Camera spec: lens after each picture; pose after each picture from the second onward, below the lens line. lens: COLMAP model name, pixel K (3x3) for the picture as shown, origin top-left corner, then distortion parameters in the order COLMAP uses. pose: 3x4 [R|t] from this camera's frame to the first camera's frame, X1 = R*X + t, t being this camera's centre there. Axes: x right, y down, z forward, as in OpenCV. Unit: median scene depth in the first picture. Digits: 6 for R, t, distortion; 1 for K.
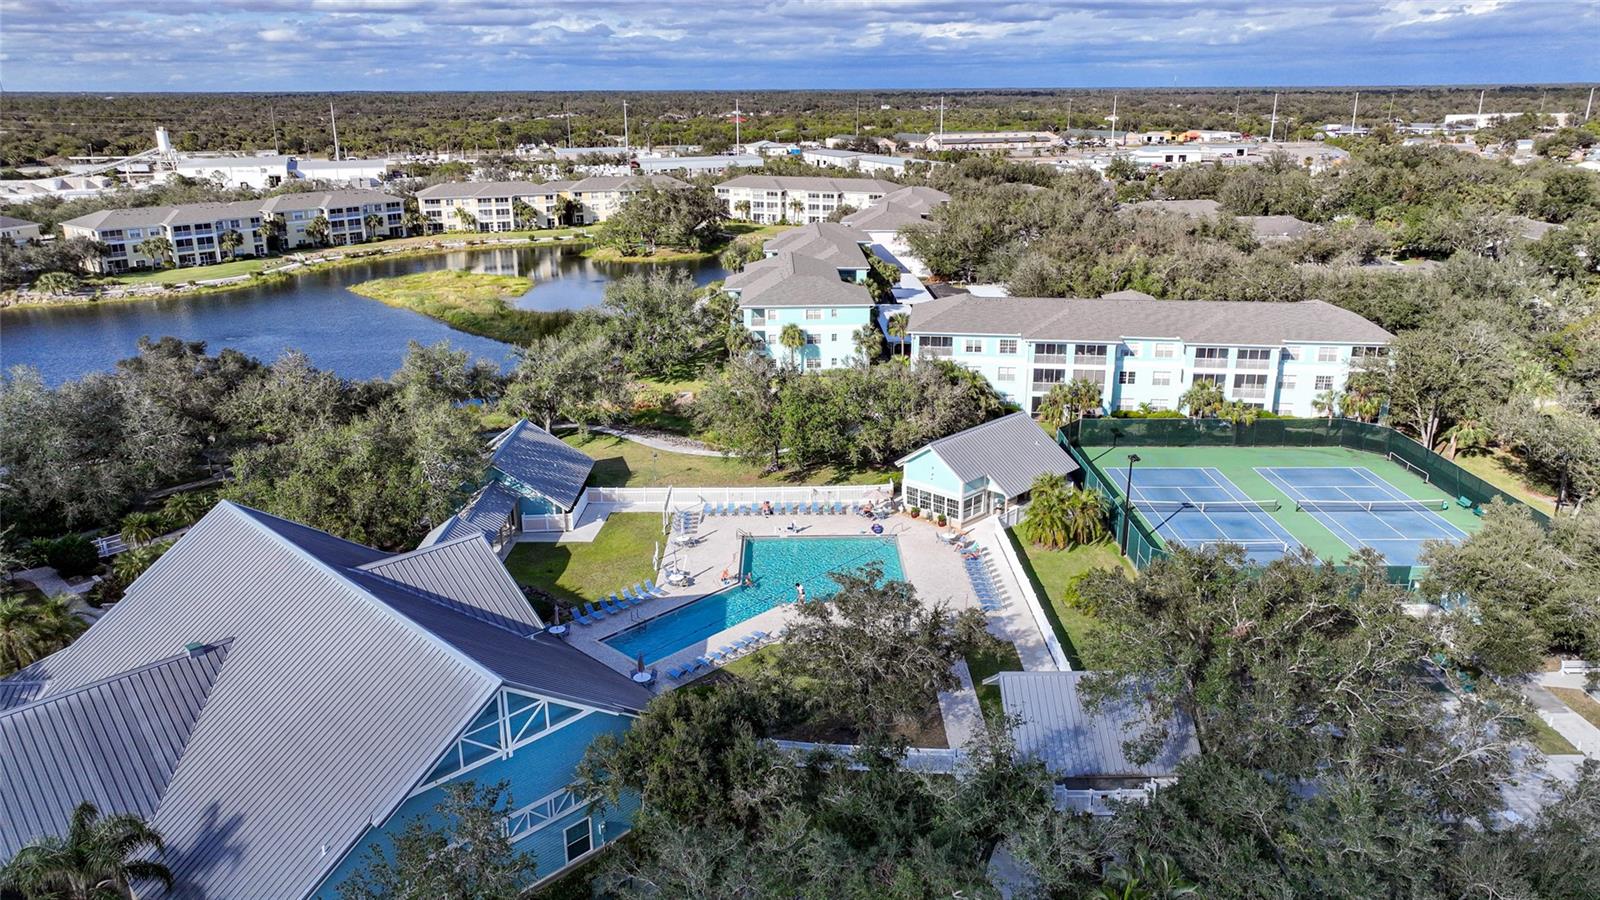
lens RADIAL K [[1119.9, 0, 805.2], [0, 1119.9, 452.8], [0, 0, 1]] dist [0.006767, 0.008706]
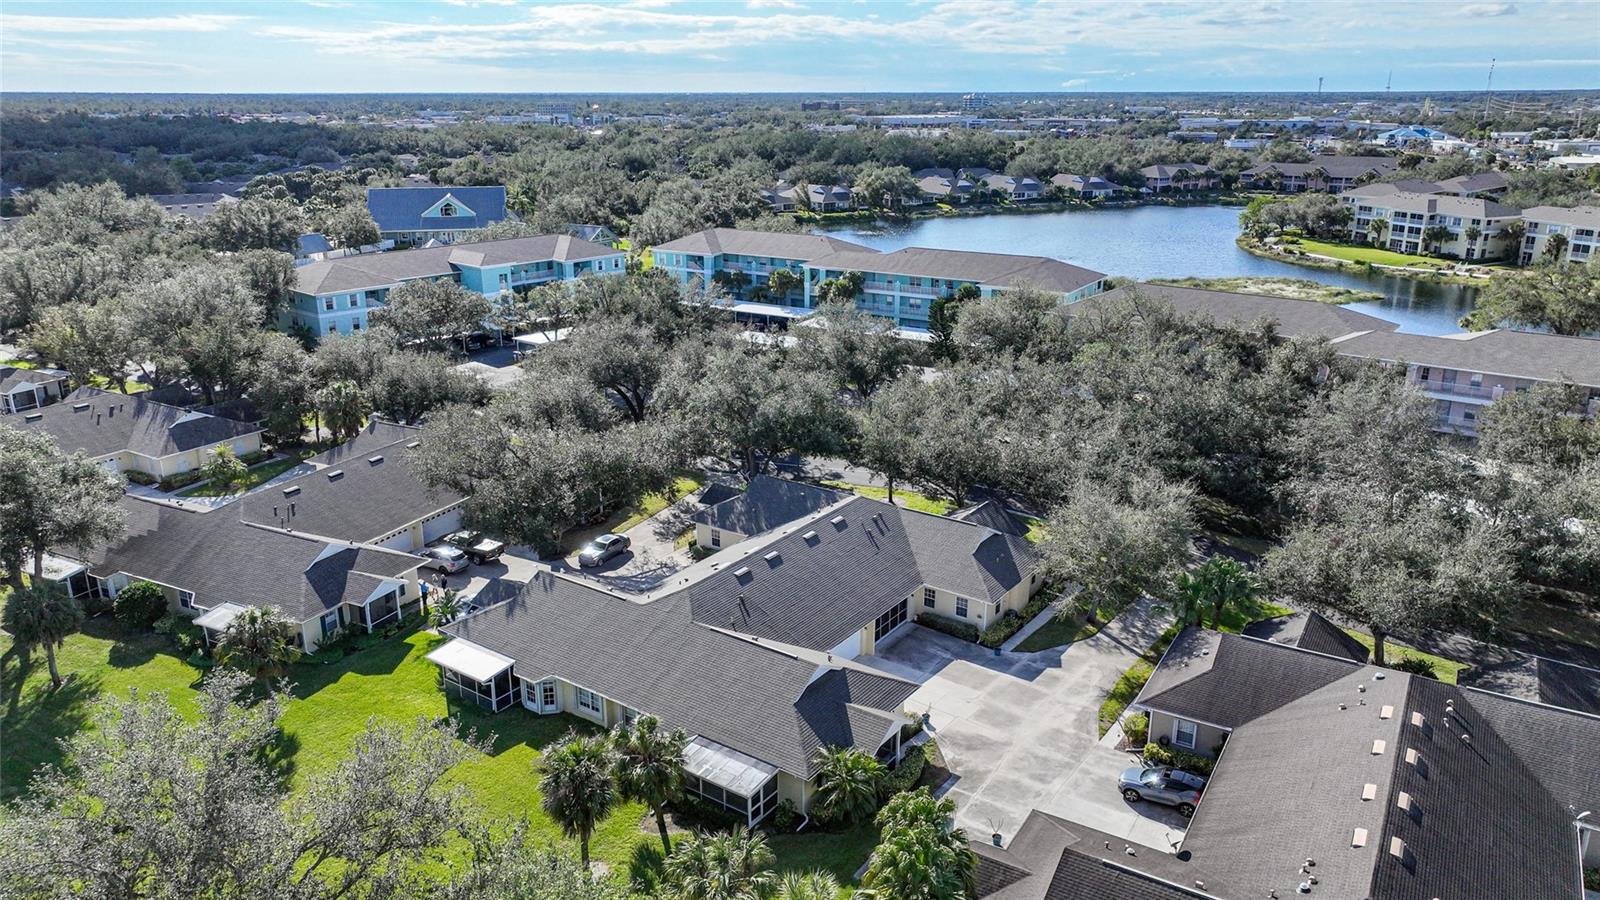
lens RADIAL K [[1129.5, 0, 800.0], [0, 1129.5, 450.0], [0, 0, 1]] dist [0.001094, 0.009782]
pose [[-0.566898, 0.255789, -0.783070, 0.576066], [-0.249493, 0.852618, 0.459126, -0.320440], [0.785099, 0.455648, -0.419529, 0.990877]]
